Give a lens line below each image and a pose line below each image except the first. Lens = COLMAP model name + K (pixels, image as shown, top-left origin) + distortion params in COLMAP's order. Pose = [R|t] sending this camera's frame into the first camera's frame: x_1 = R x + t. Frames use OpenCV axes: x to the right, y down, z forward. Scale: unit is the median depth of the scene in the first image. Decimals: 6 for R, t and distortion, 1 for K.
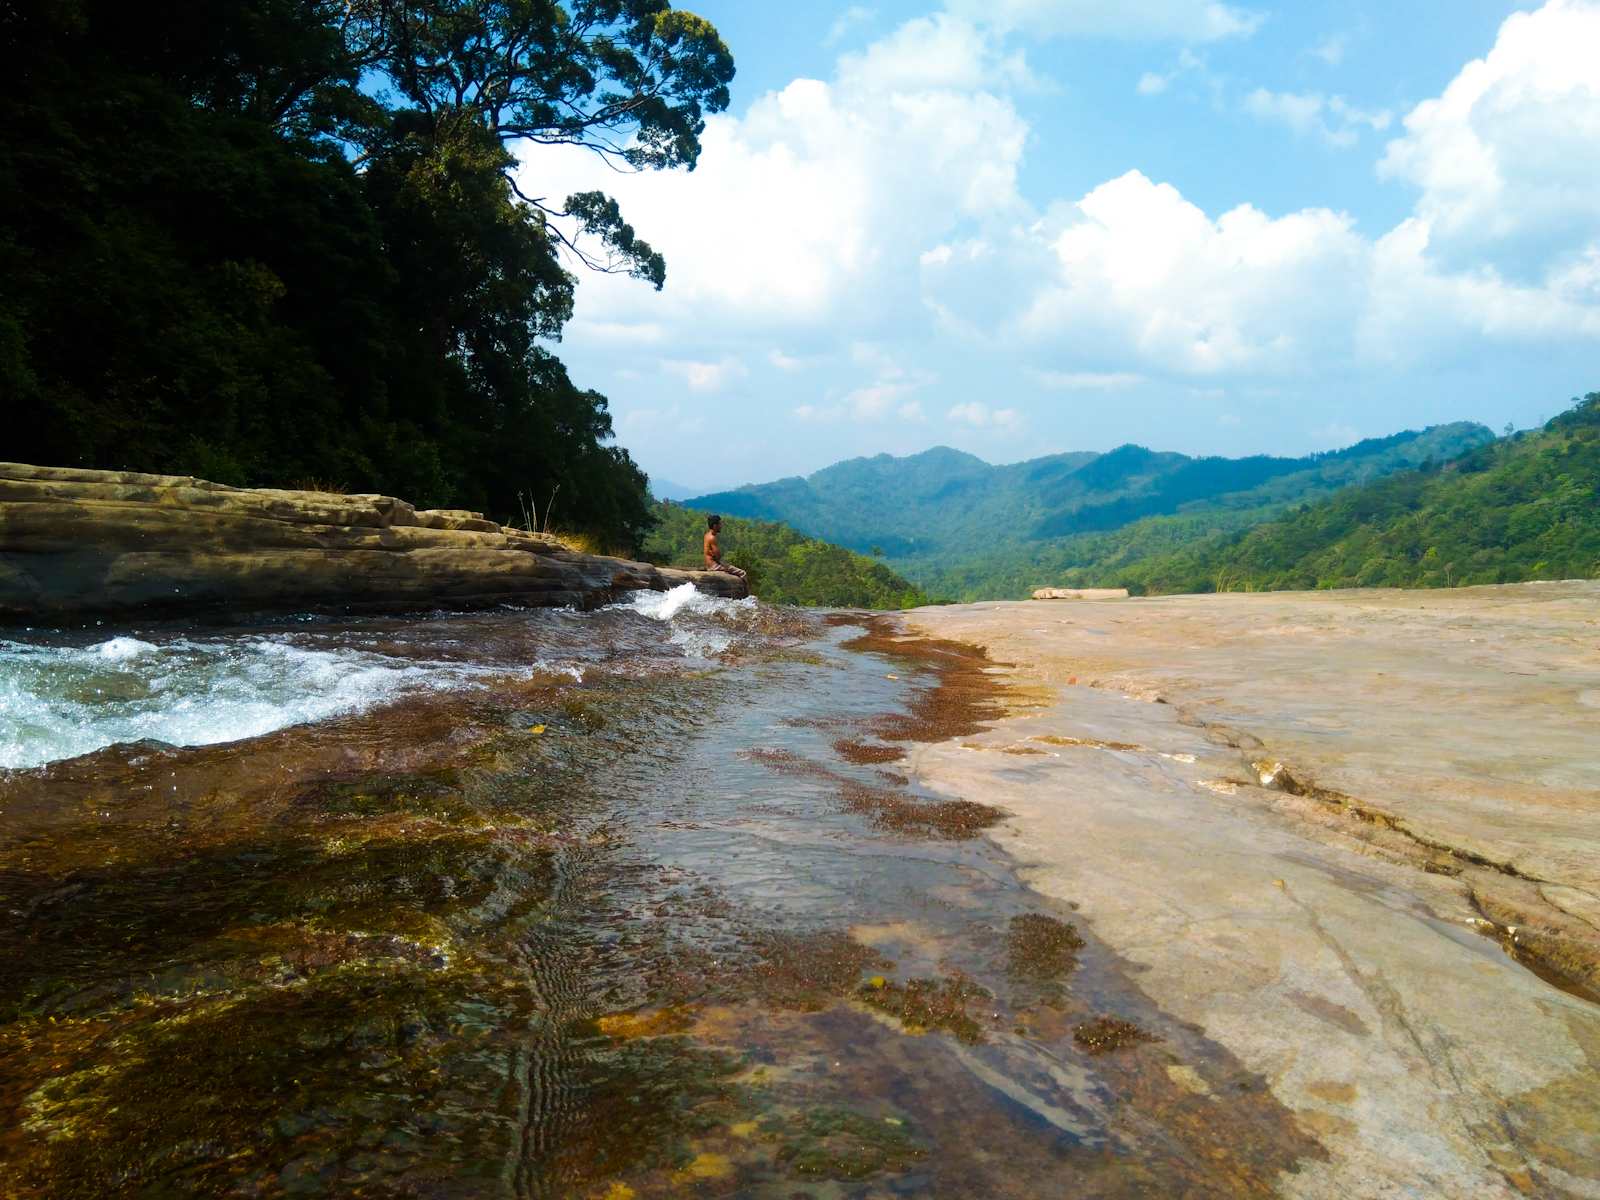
lens RADIAL K [[1315.9, 0, 767.2], [0, 1315.9, 626.4], [0, 0, 1]] dist [0.130481, -0.205871]
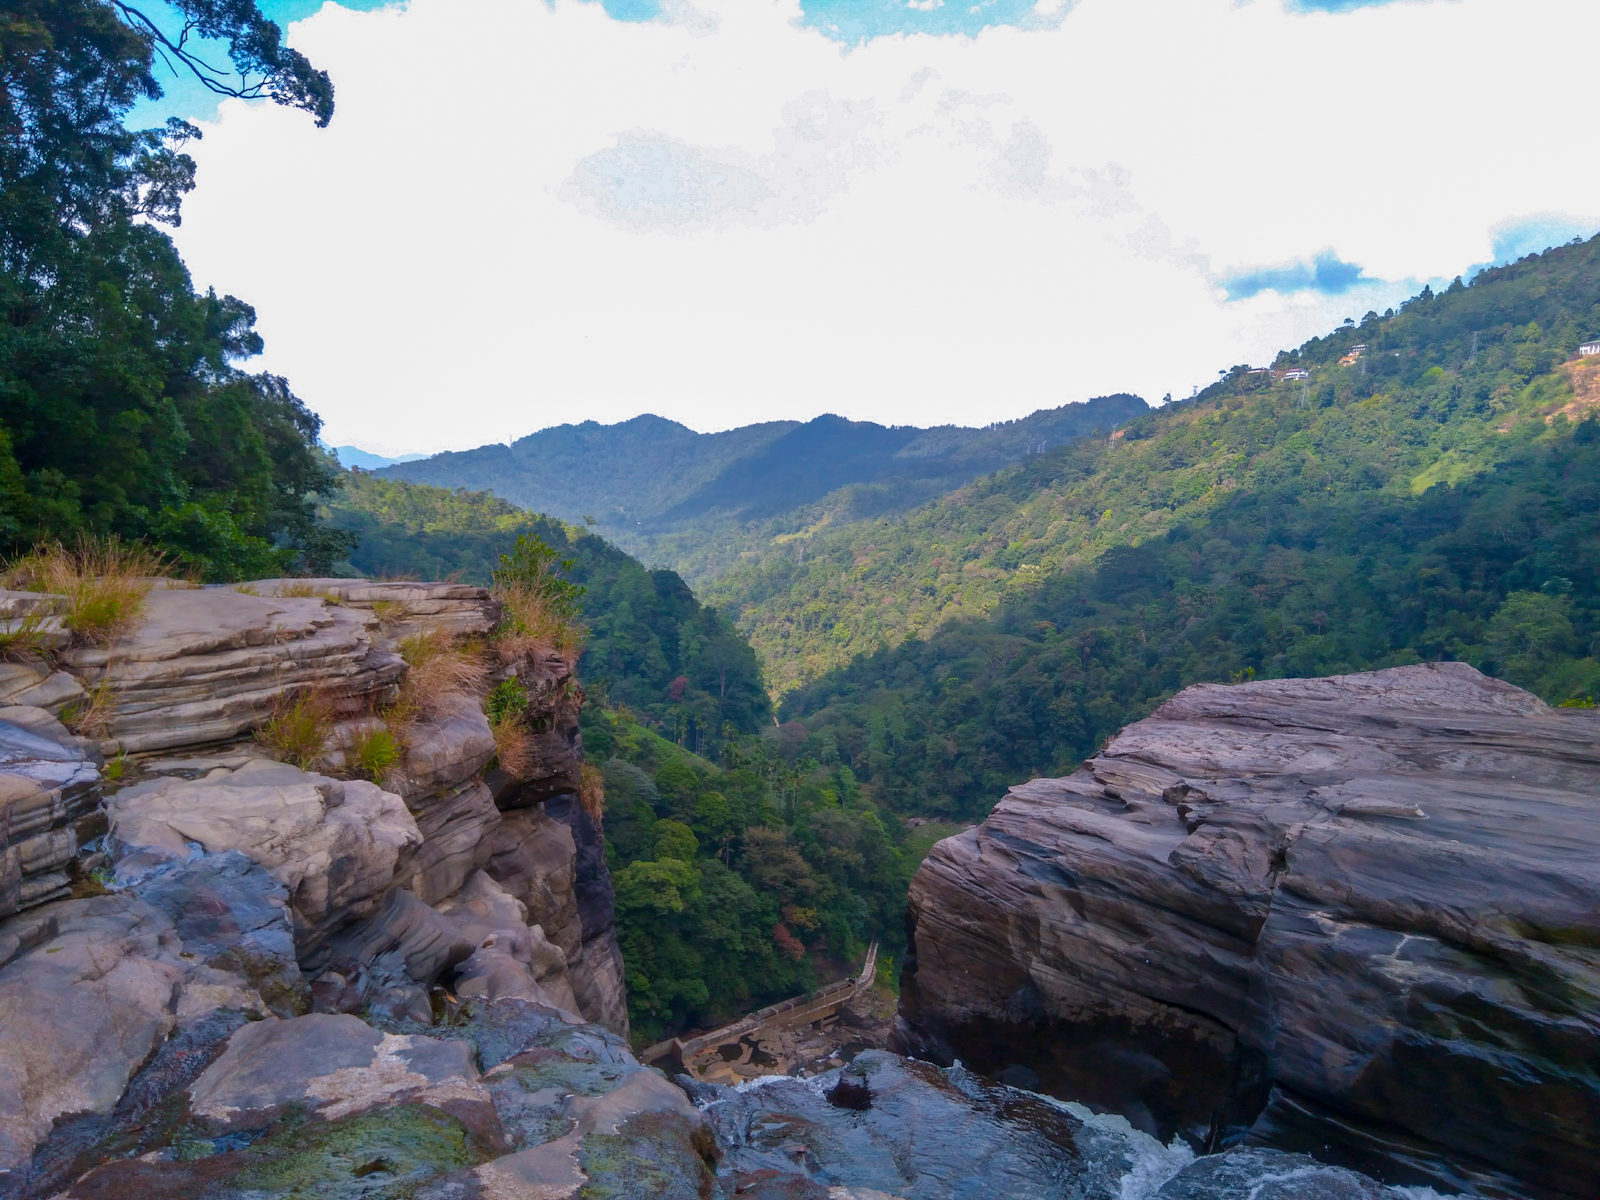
lens RADIAL K [[1266.8, 0, 789.4], [0, 1266.8, 611.0], [0, 0, 1]] dist [0.141768, -0.224499]
pose [[0.969466, -0.033630, 0.242907, -0.018505], [0.030014, 0.999377, 0.018574, -0.017788], [-0.243380, -0.010717, 0.969872, 0.272223]]
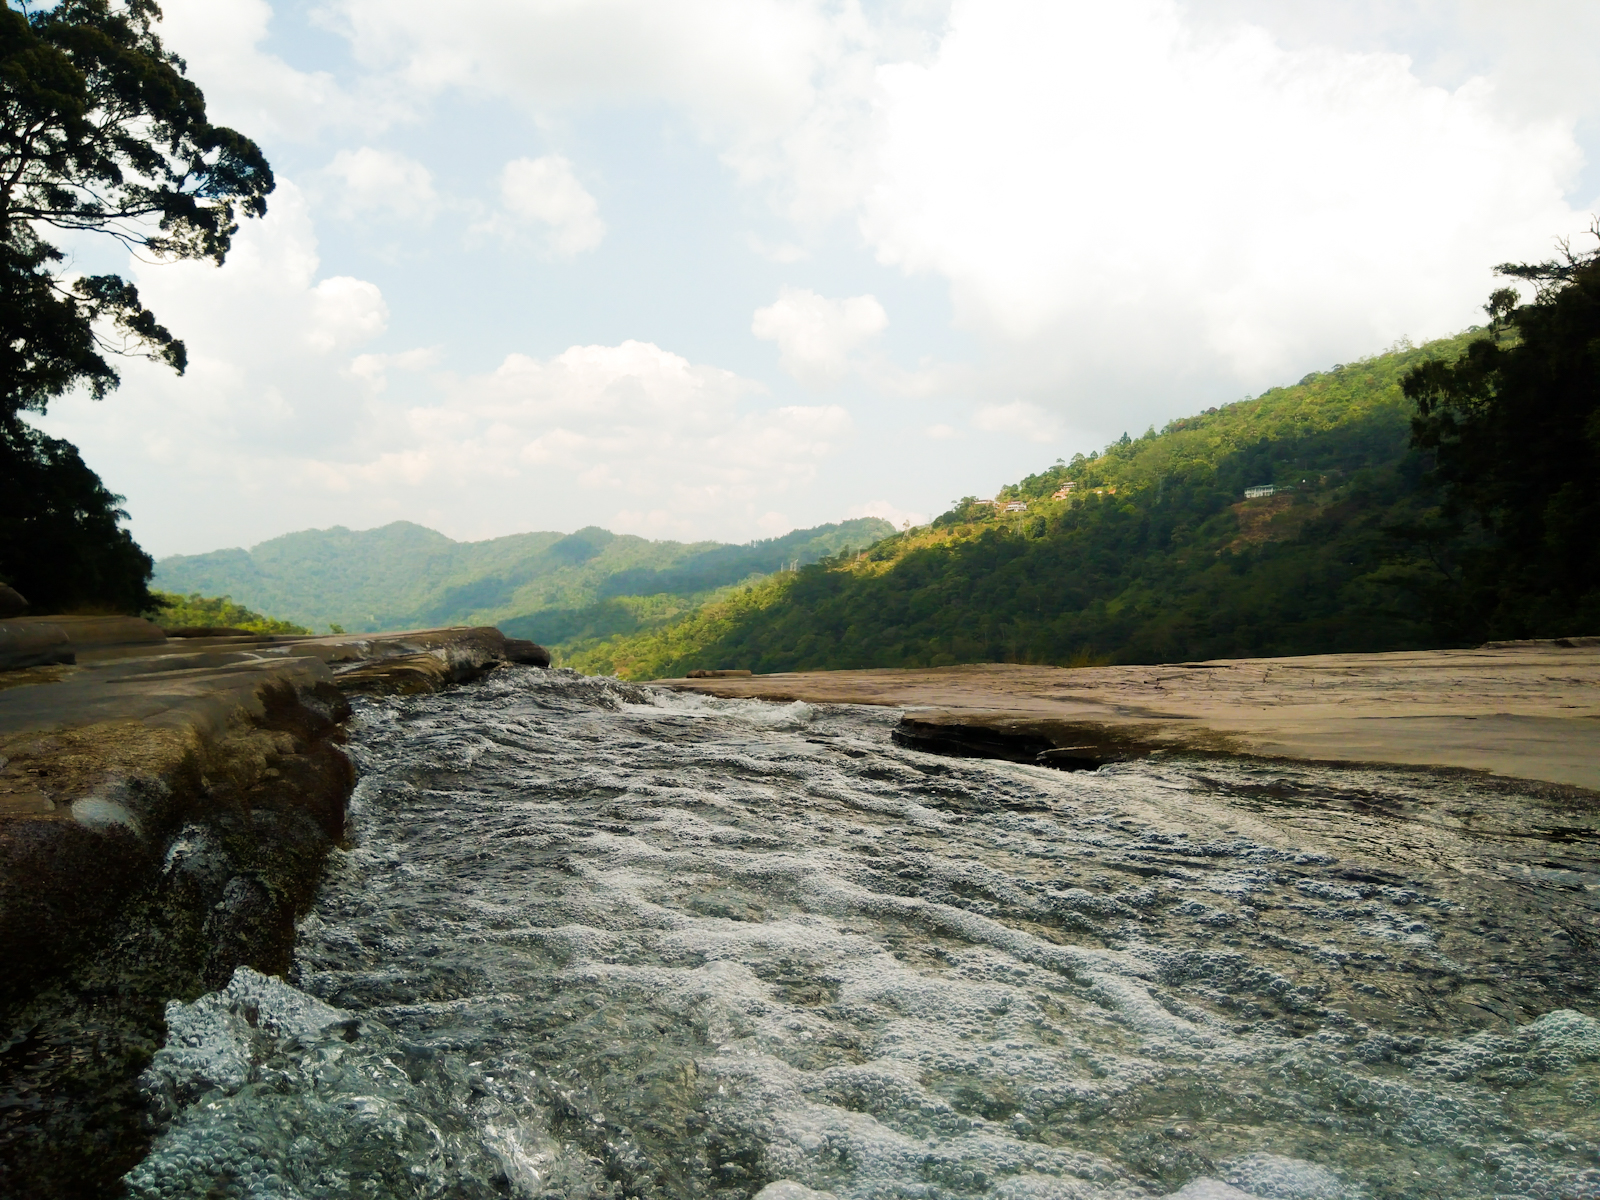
lens RADIAL K [[1330.7, 0, 803.4], [0, 1330.7, 607.5], [0, 0, 1]] dist [0.182646, -0.288197]
pose [[0.910332, 0.003027, 0.413868, -0.067588], [0.026621, 0.997474, -0.065849, 0.000824], [-0.413022, 0.070962, 0.907952, -0.099241]]
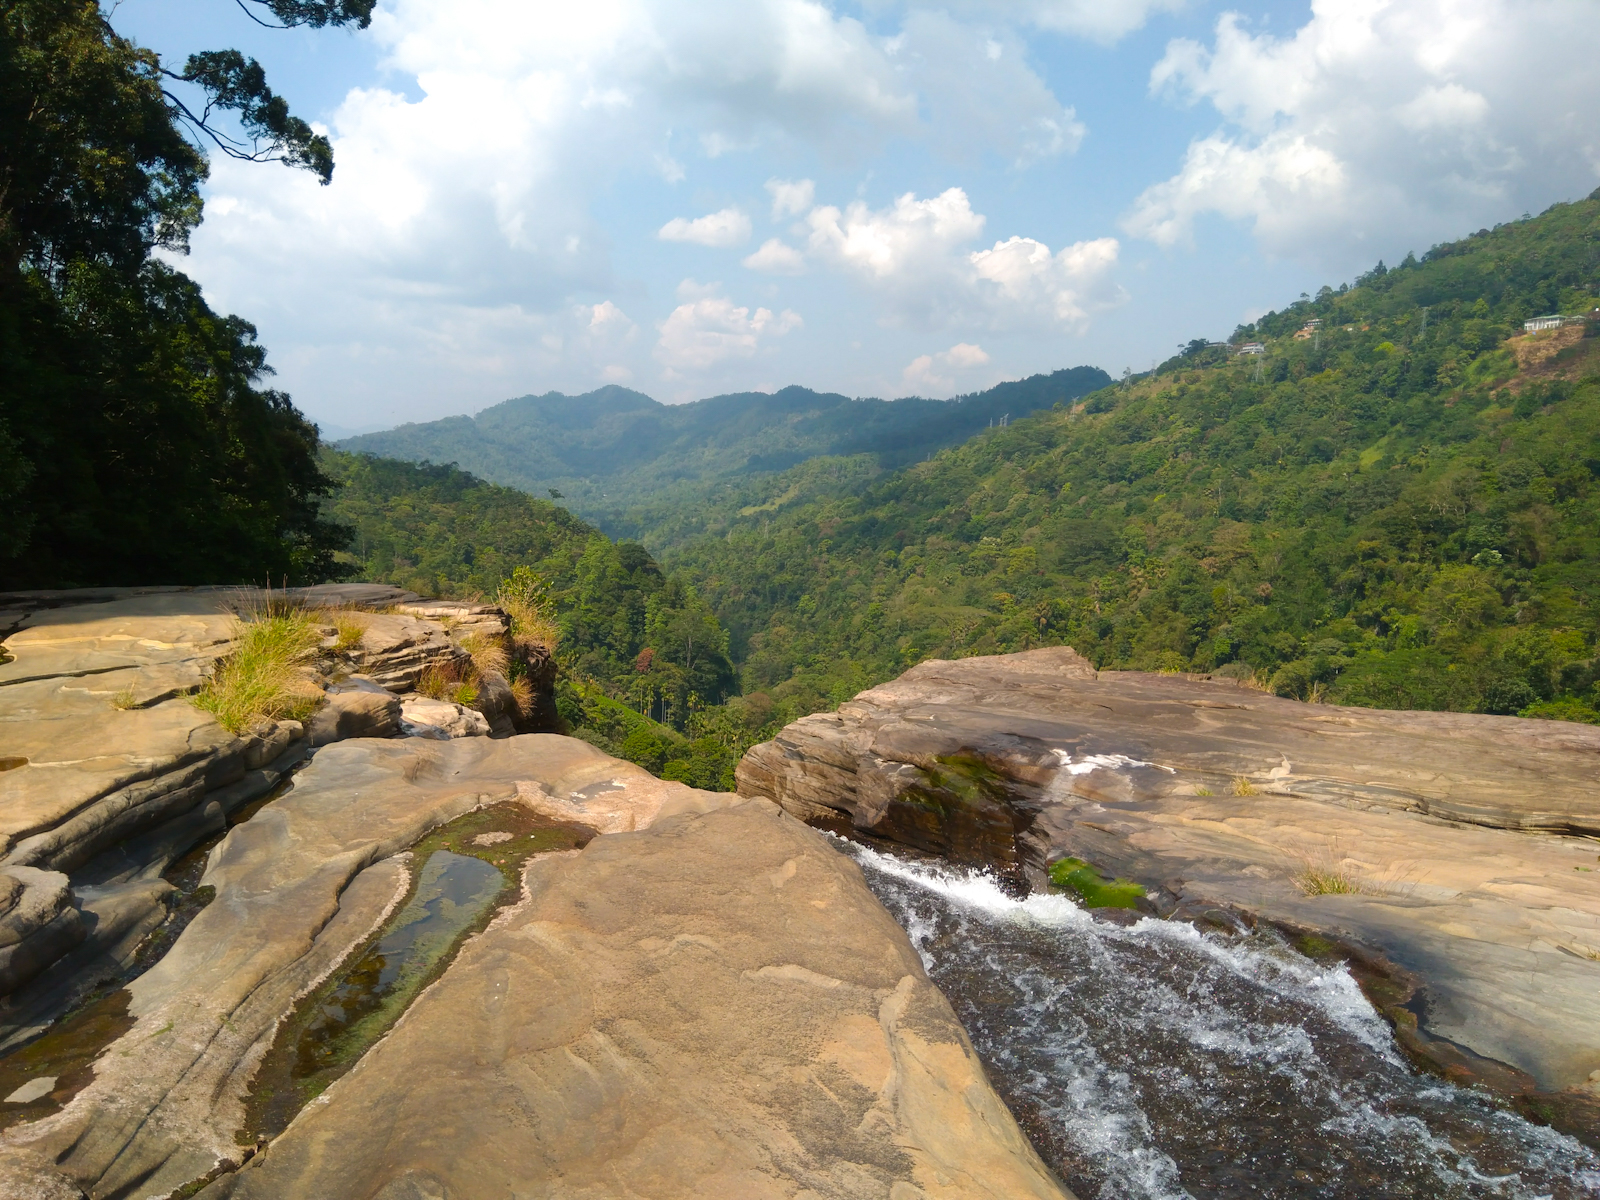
lens RADIAL K [[1285.1, 0, 792.2], [0, 1285.1, 616.9], [0, 0, 1]] dist [0.145327, -0.231013]
pose [[0.962894, -0.043882, 0.266289, -0.029731], [0.032491, 0.998365, 0.047034, -0.027110], [-0.267917, -0.036637, 0.962745, 0.158438]]
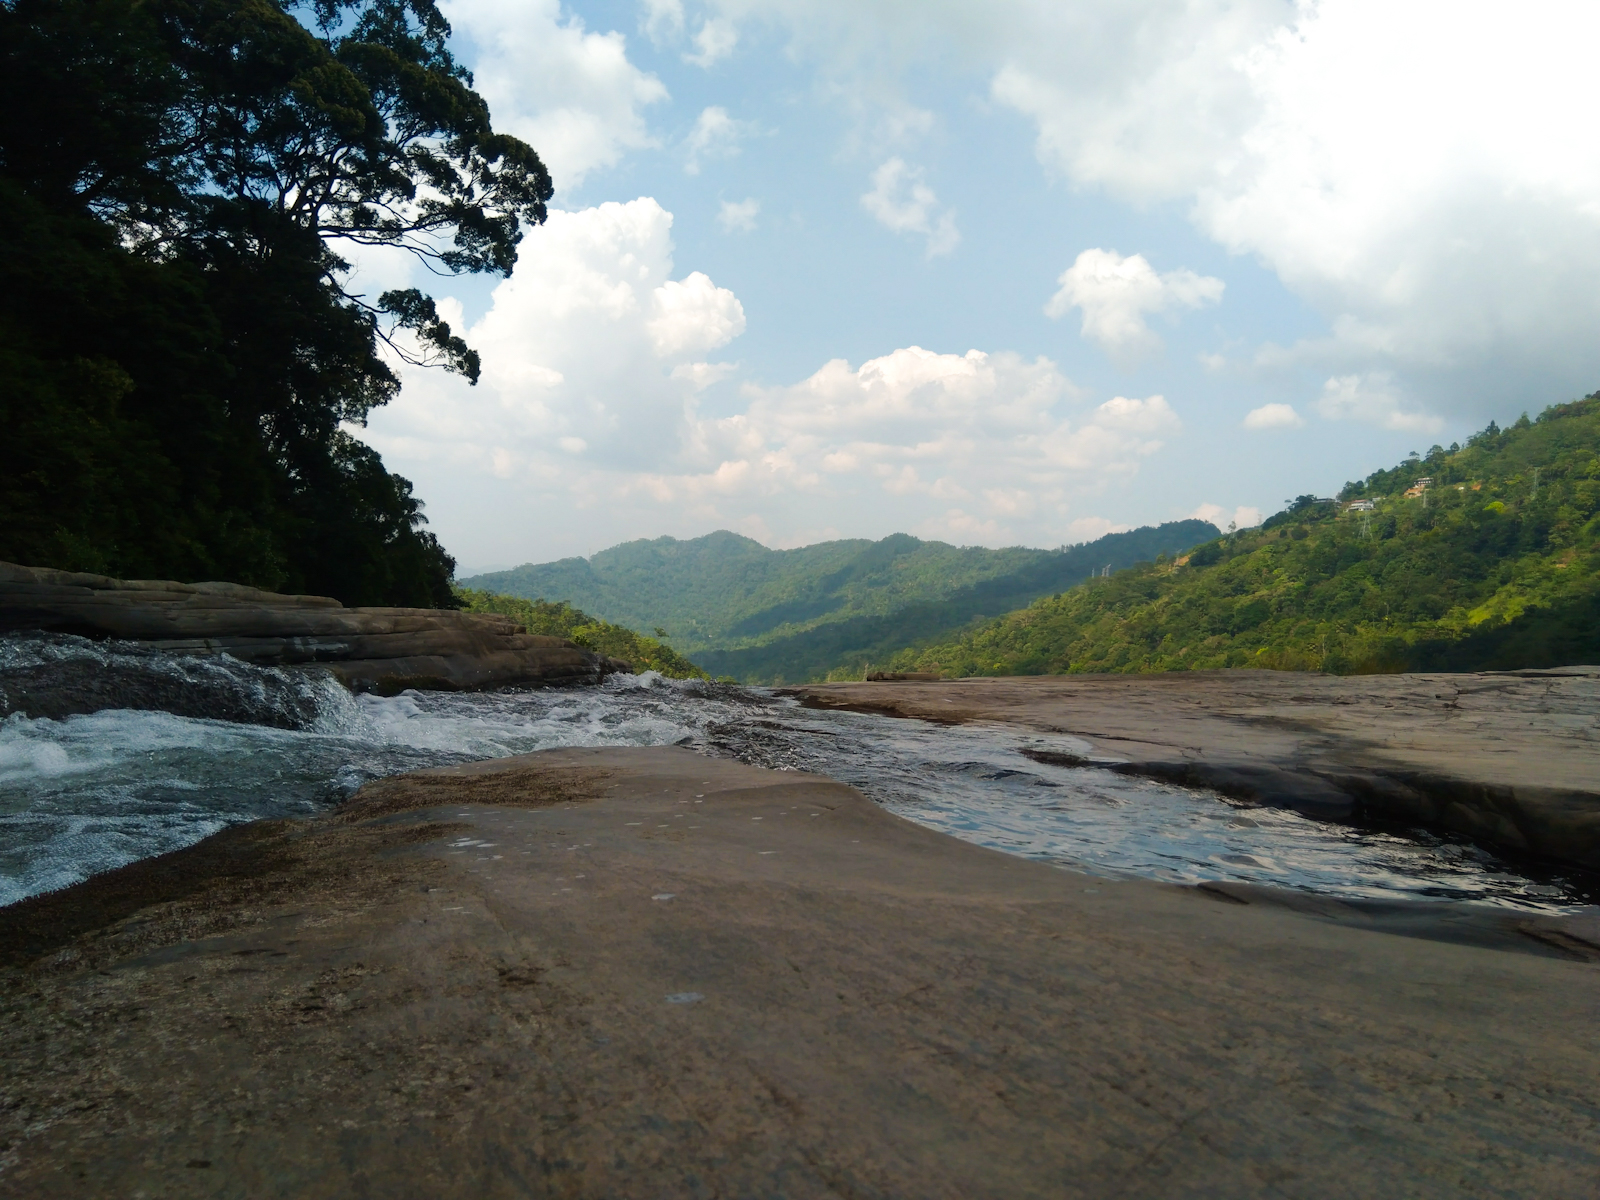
lens RADIAL K [[1327.8, 0, 788.1], [0, 1327.8, 616.4], [0, 0, 1]] dist [0.158474, -0.263163]
pose [[0.983395, 0.008335, 0.181286, -0.024291], [0.004161, 0.997647, -0.068439, 0.001265], [-0.181430, 0.068057, 0.981046, -0.057072]]
